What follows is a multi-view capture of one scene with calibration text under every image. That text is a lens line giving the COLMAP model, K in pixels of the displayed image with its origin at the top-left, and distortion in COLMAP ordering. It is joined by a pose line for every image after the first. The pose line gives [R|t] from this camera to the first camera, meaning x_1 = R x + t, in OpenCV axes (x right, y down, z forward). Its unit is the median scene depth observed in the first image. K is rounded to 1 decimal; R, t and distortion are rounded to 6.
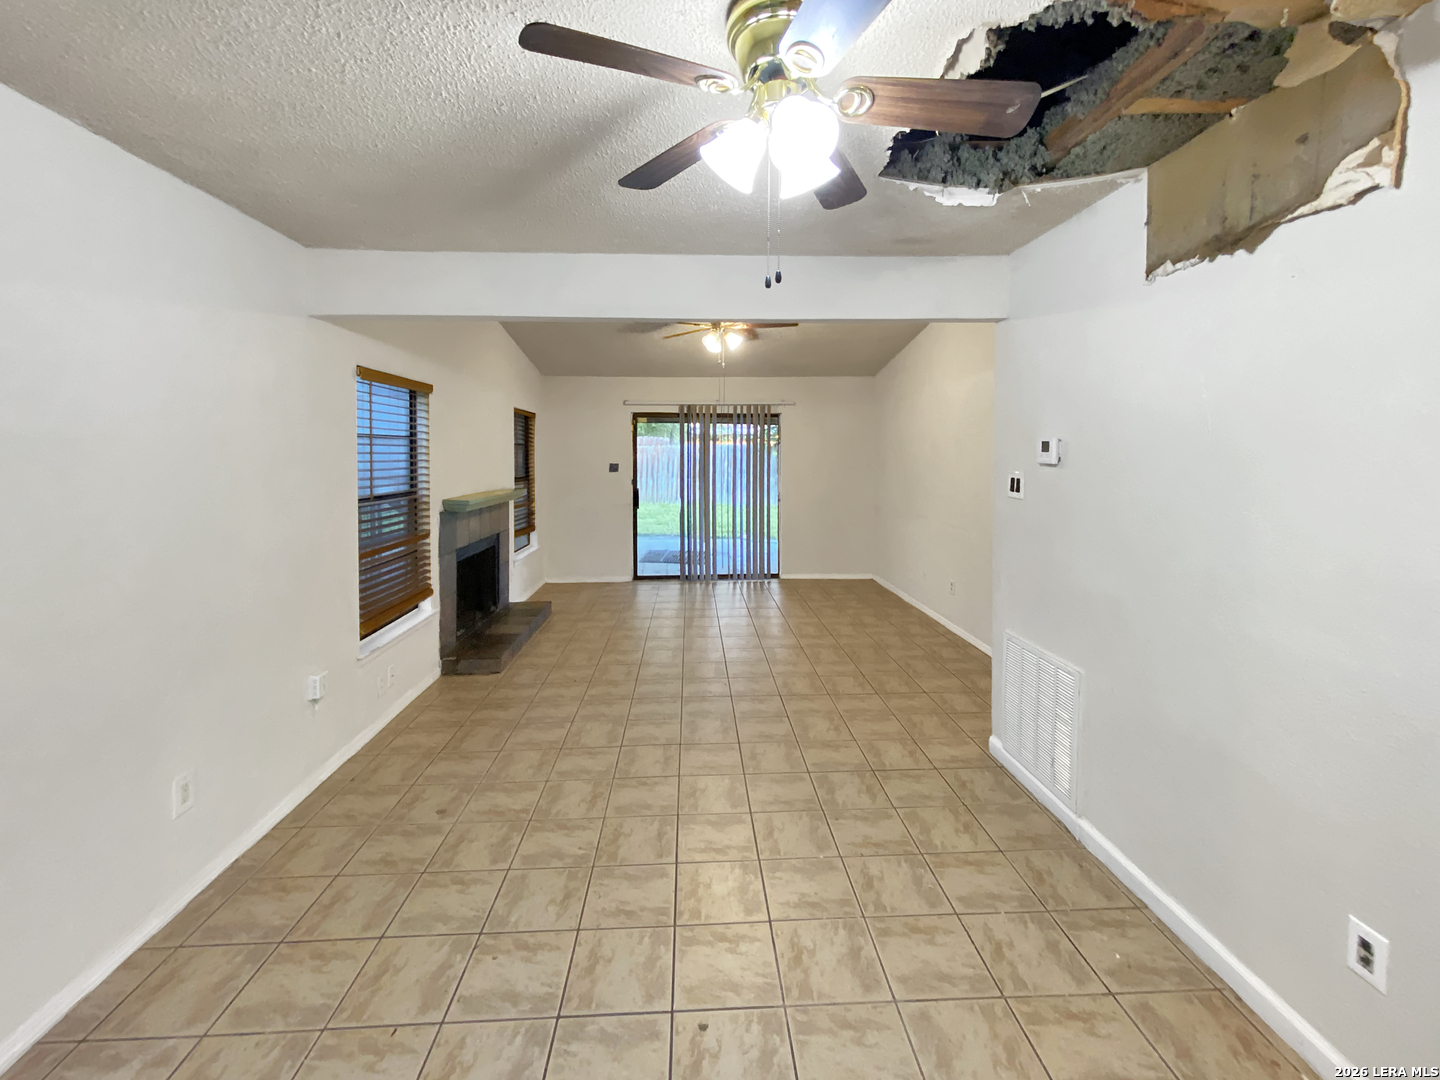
lens RADIAL K [[610.8, 0, 720.0], [0, 610.8, 540.0], [0, 0, 1]] dist [-0.000414, 0.004845]
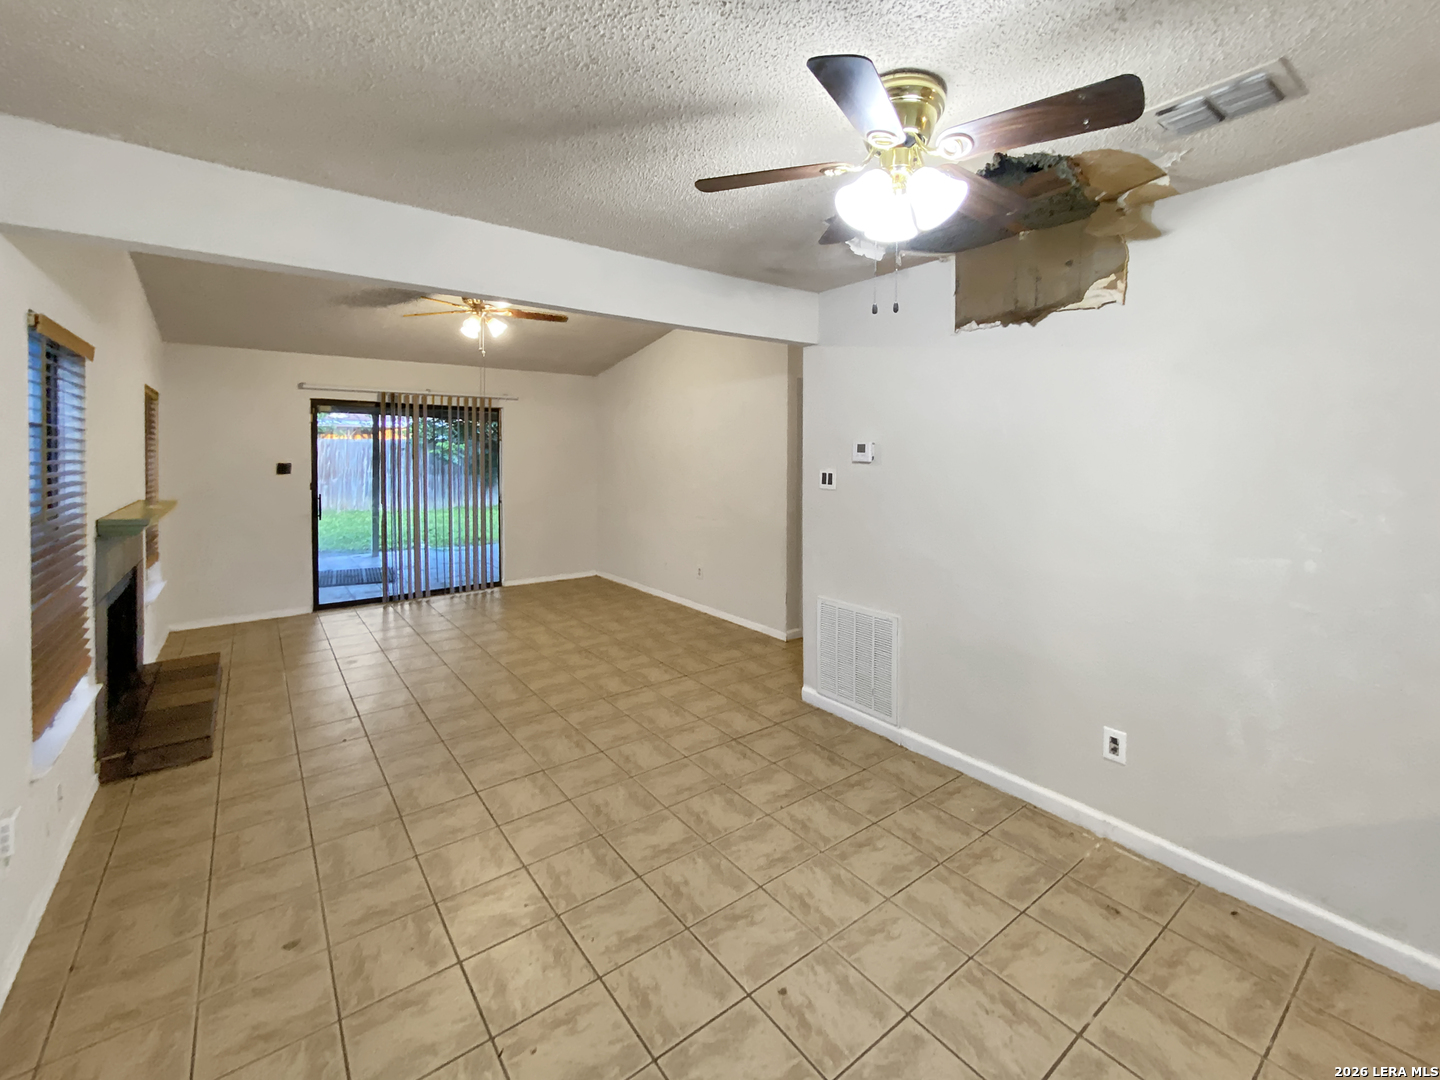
lens RADIAL K [[617.5, 0, 724.5], [0, 617.5, 535.8], [0, 0, 1]] dist [0.025424, -0.012177]
pose [[0.822572, -0.073694, 0.563865, -0.401849], [0.076065, 0.996916, 0.019327, -0.014498], [-0.563550, 0.026993, 0.825641, 0.083590]]
